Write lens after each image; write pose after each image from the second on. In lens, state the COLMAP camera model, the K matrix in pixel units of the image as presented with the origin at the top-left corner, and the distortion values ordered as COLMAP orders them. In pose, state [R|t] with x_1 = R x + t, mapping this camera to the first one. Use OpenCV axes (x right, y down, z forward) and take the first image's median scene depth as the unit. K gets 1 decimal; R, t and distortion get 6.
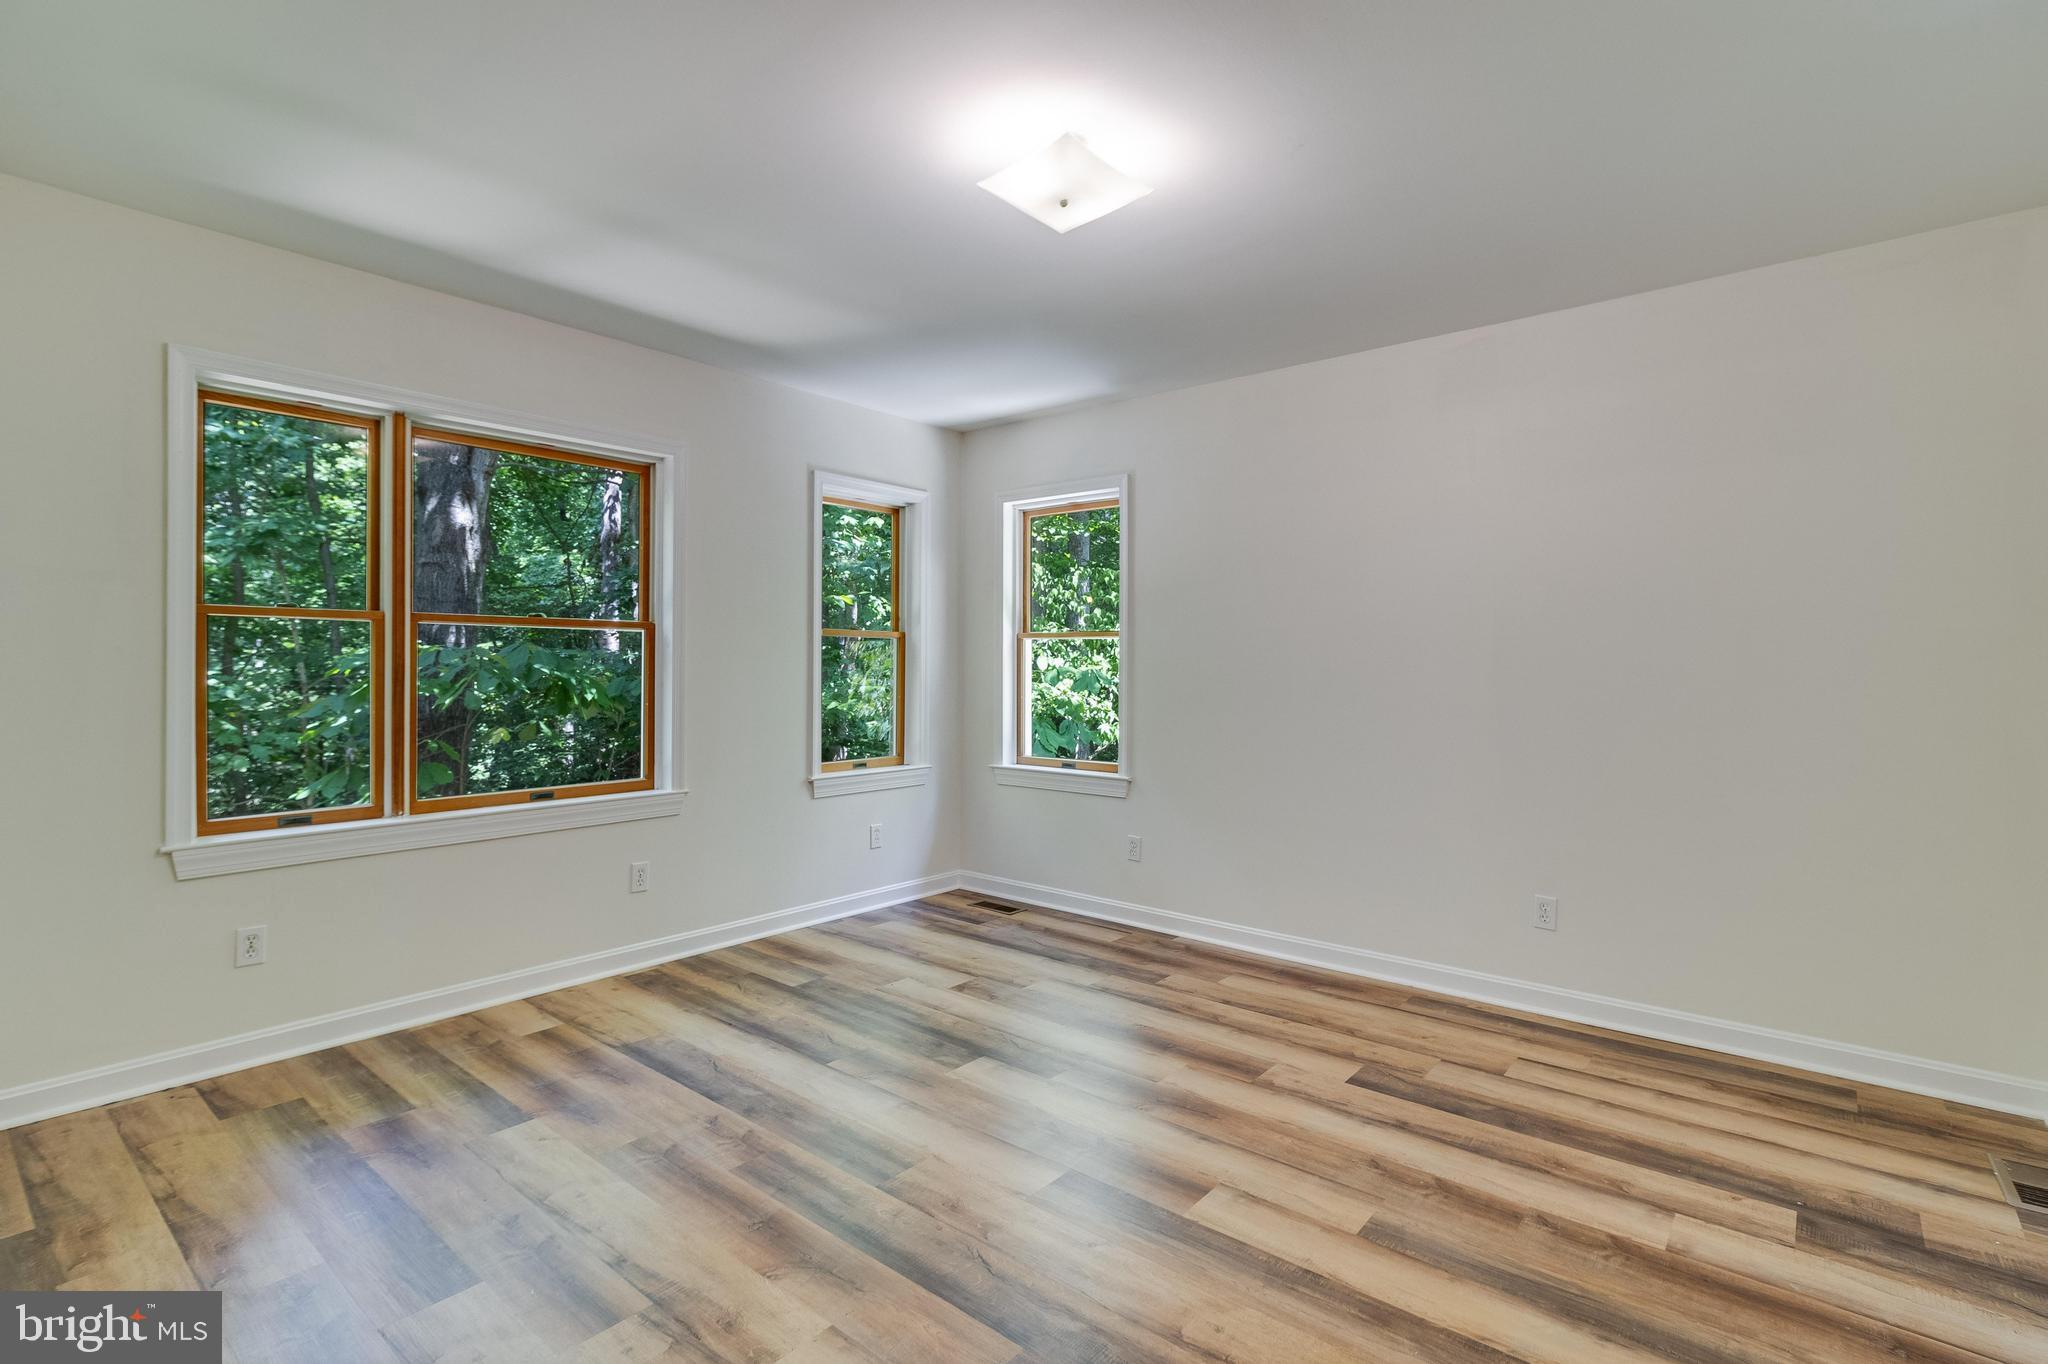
lens RADIAL K [[940.8, 0, 1028.8], [0, 940.8, 663.4], [0, 0, 1]] dist [0.001149, -0.000488]
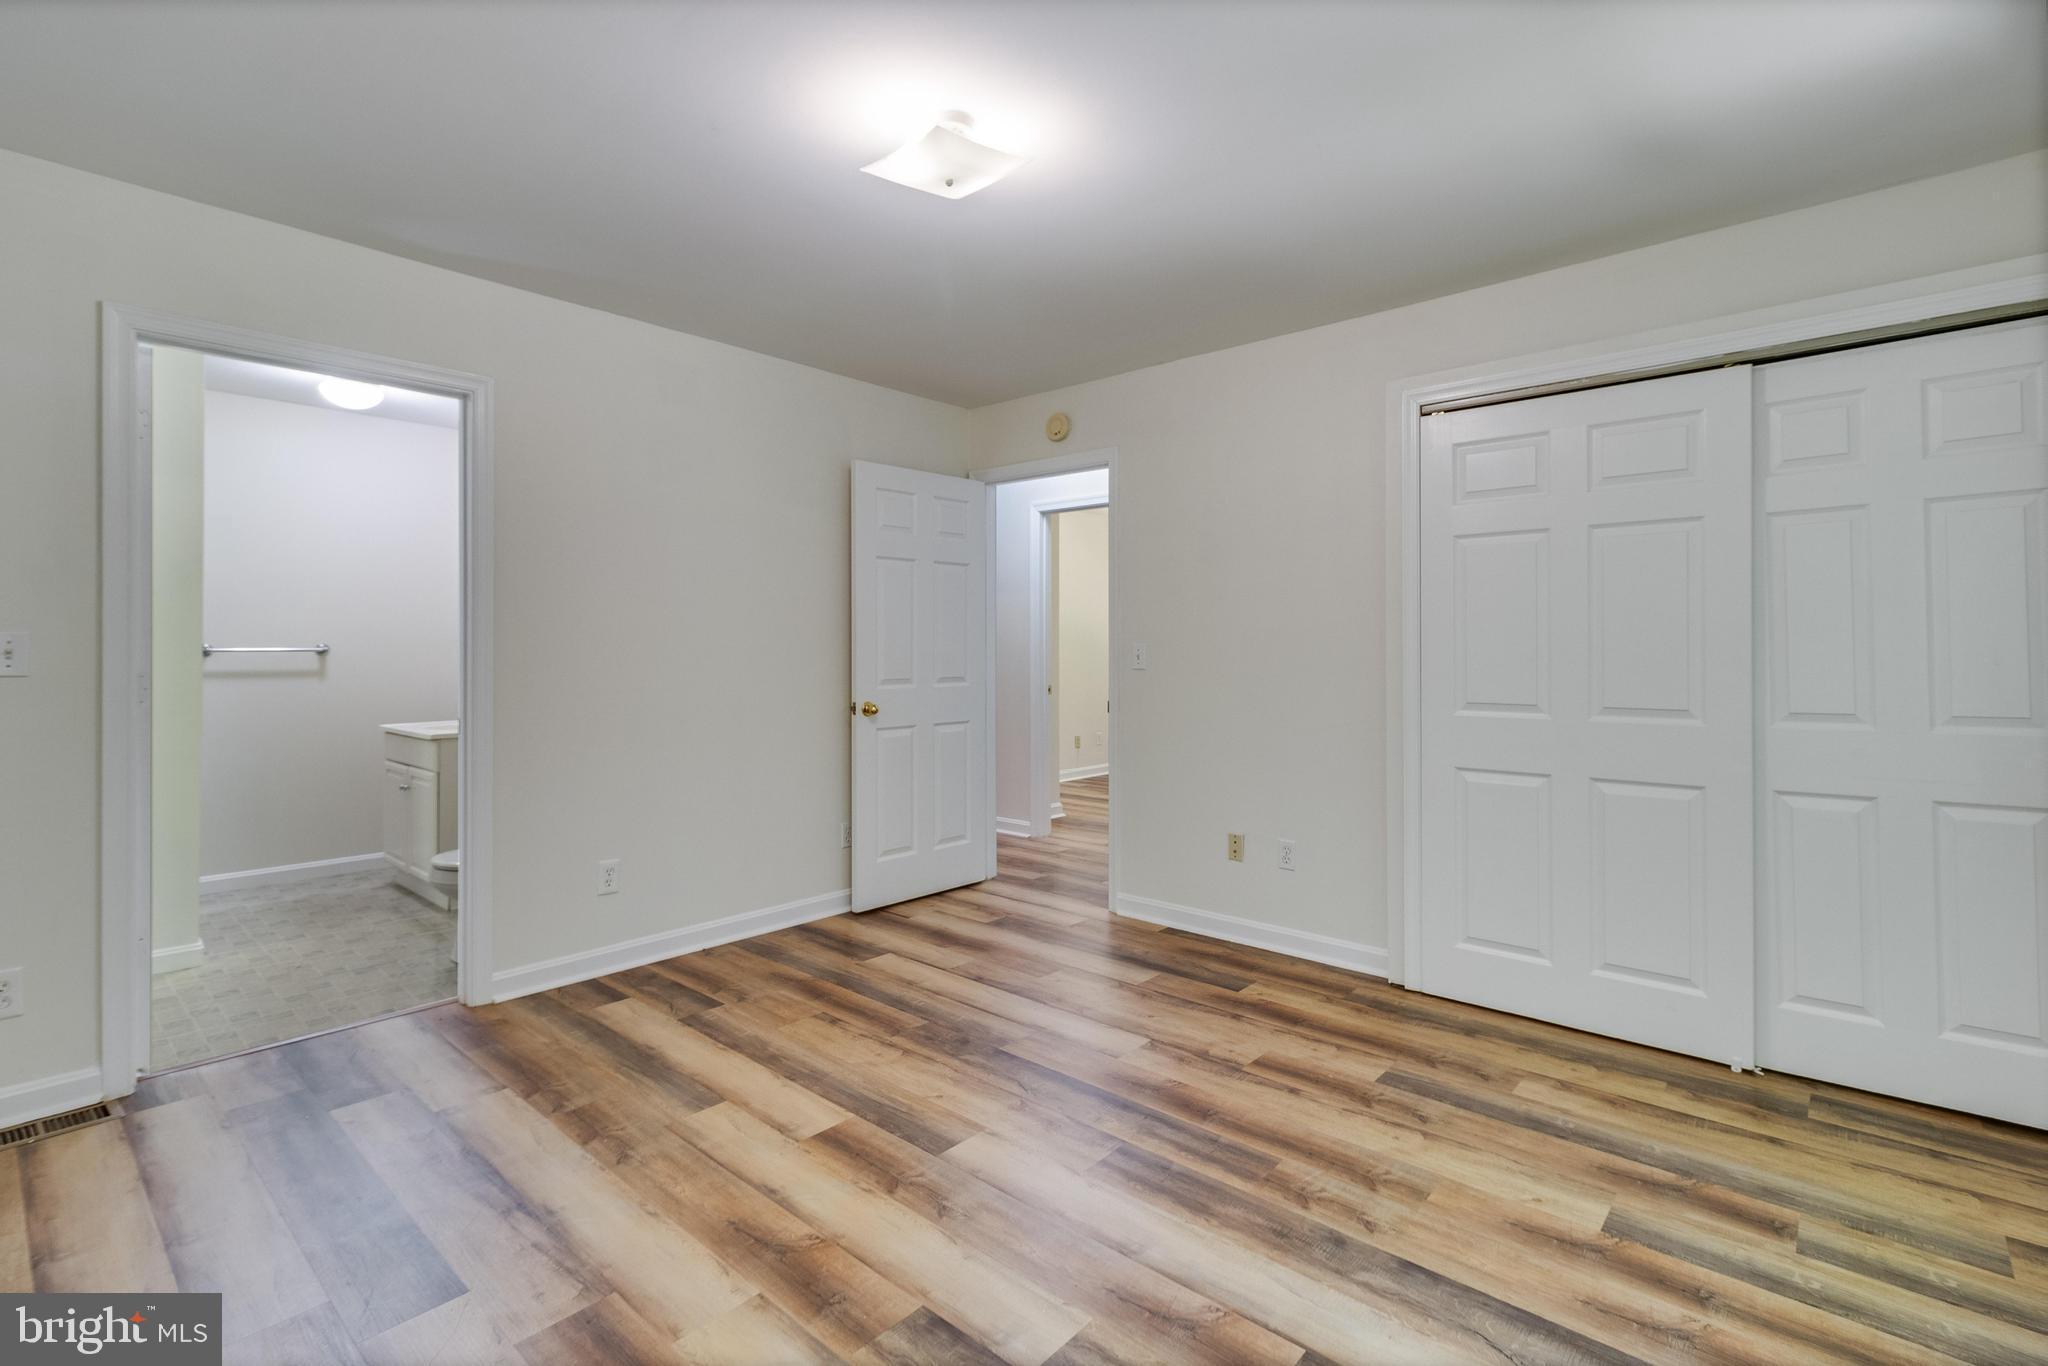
lens RADIAL K [[940.8, 0, 1028.8], [0, 940.8, 664.4], [0, 0, 1]] dist [0.001149, -0.000488]
pose [[-0.999523, -0.005719, 0.030336, -0.080746], [-0.005286, 0.999883, 0.014340, 0.005828], [-0.030414, 0.014173, -0.999437, 2.024516]]
